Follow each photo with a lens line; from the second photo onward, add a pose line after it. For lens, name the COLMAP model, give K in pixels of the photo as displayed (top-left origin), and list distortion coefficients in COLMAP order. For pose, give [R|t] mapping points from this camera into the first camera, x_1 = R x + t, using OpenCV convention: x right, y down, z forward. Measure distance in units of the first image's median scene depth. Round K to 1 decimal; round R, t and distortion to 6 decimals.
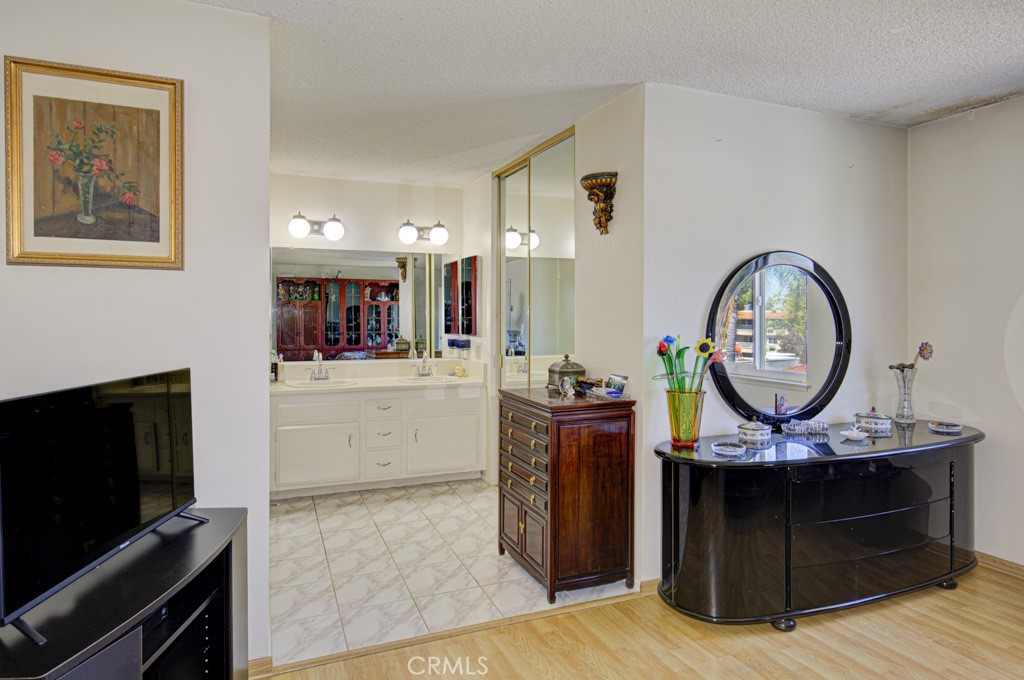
lens RADIAL K [[593.8, 0, 510.1], [0, 593.8, 334.3], [0, 0, 1]] dist [0.004915, 0.000464]
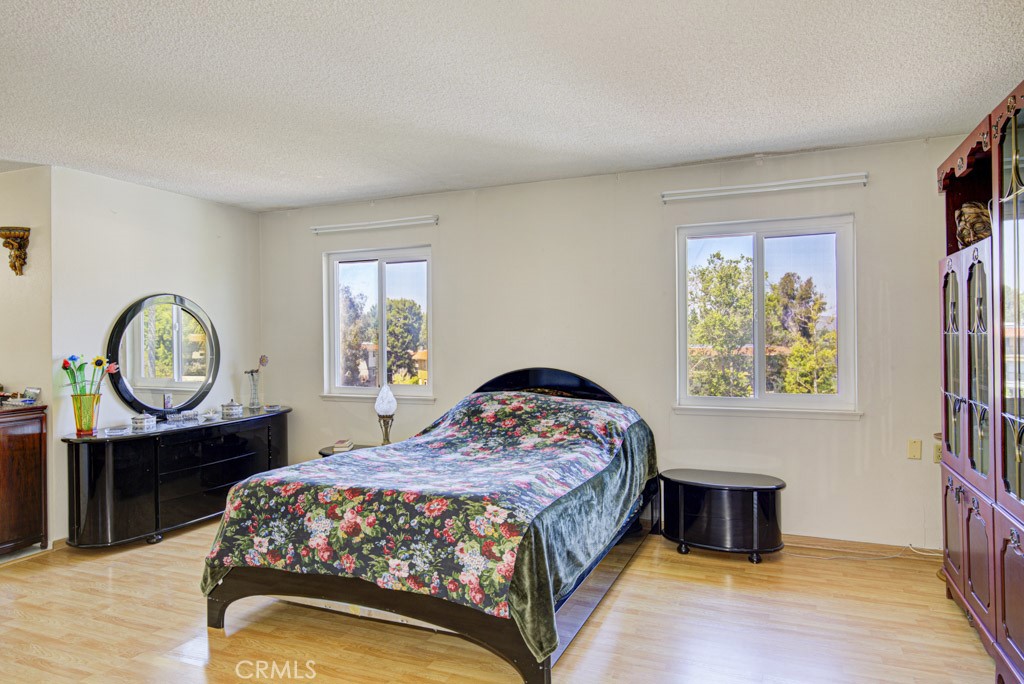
lens RADIAL K [[752.8, 0, 511.8], [0, 752.8, 334.6], [0, 0, 1]] dist [0.009984, 0.000425]
pose [[0.773571, -0.010104, 0.633629, -0.052646], [0.031738, 0.999236, -0.022812, 0.025754], [-0.632914, 0.037757, 0.773301, -0.966349]]
